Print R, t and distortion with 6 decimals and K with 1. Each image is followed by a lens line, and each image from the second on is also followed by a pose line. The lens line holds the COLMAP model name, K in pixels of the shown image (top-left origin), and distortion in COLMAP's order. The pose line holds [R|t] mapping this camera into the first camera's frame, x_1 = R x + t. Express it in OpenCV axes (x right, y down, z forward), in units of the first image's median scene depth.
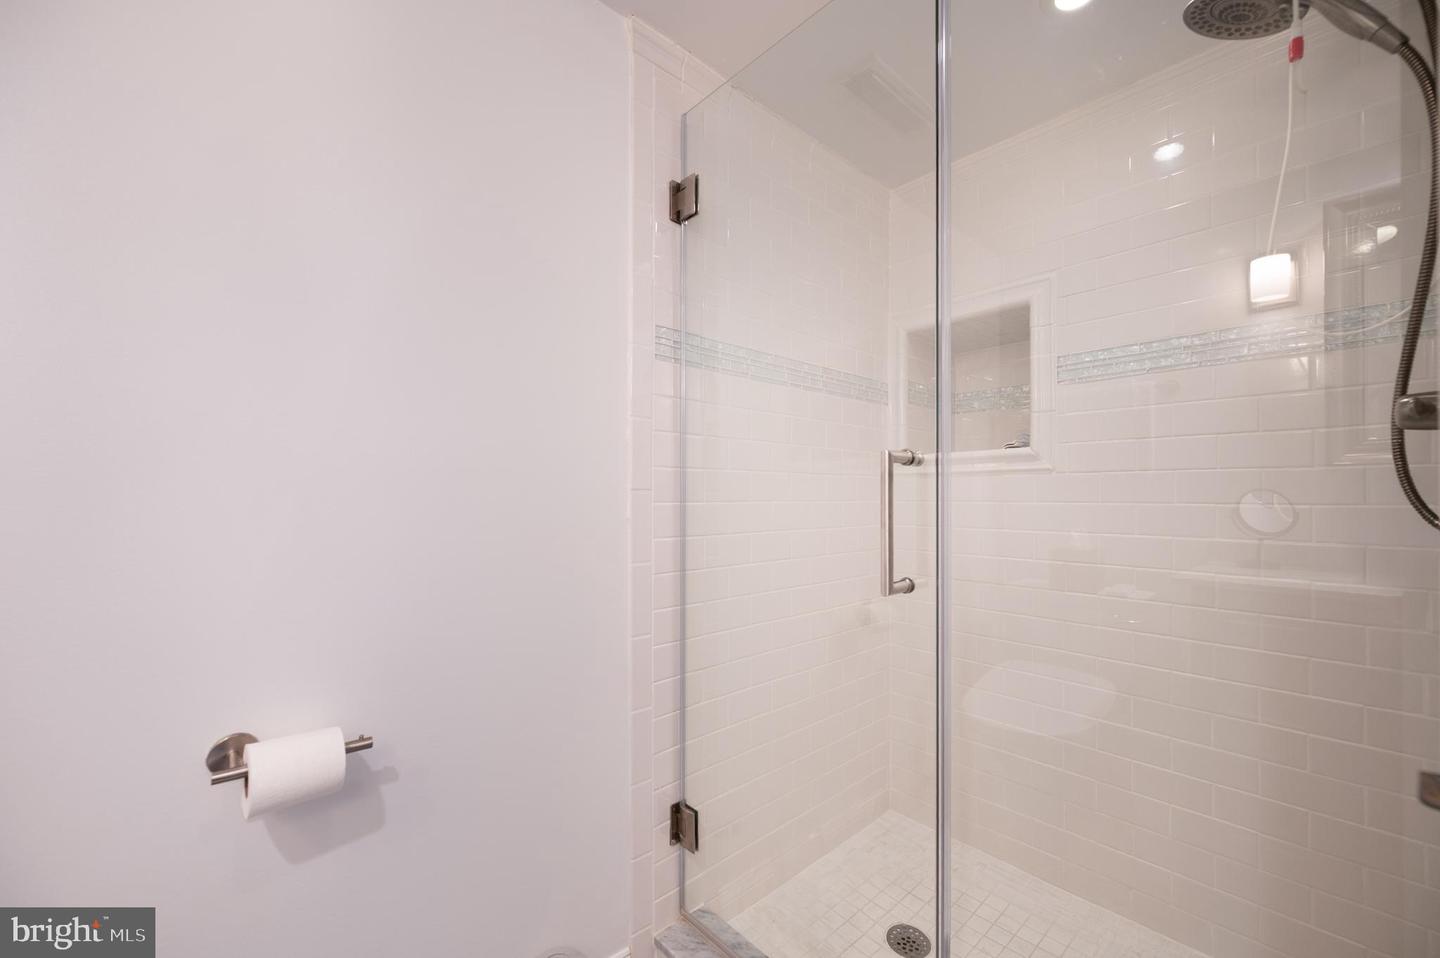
lens RADIAL K [[561.7, 0, 721.4], [0, 561.7, 496.1], [0, 0, 1]] dist [0.000250, 0.000115]
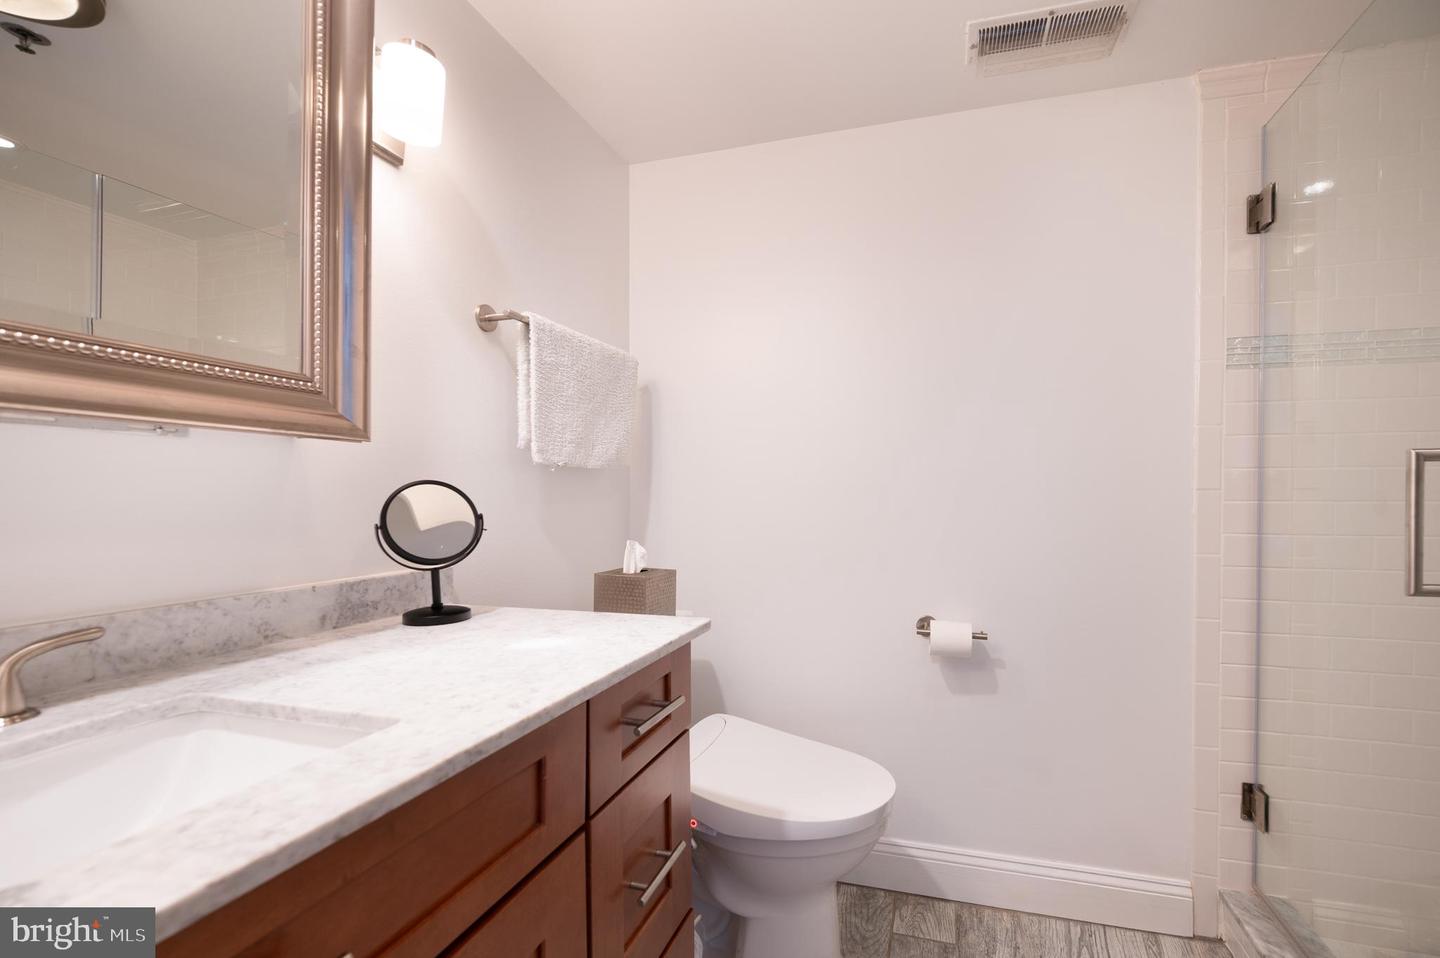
lens RADIAL K [[571.3, 0, 732.7], [0, 571.3, 485.2], [0, 0, 1]] dist [-0.003406, -0.000154]
pose [[0.429799, -0.012940, -0.902832, 0.482713], [0.000348, 0.999900, -0.014166, -0.004008], [0.902925, 0.005775, 0.429760, -0.354054]]
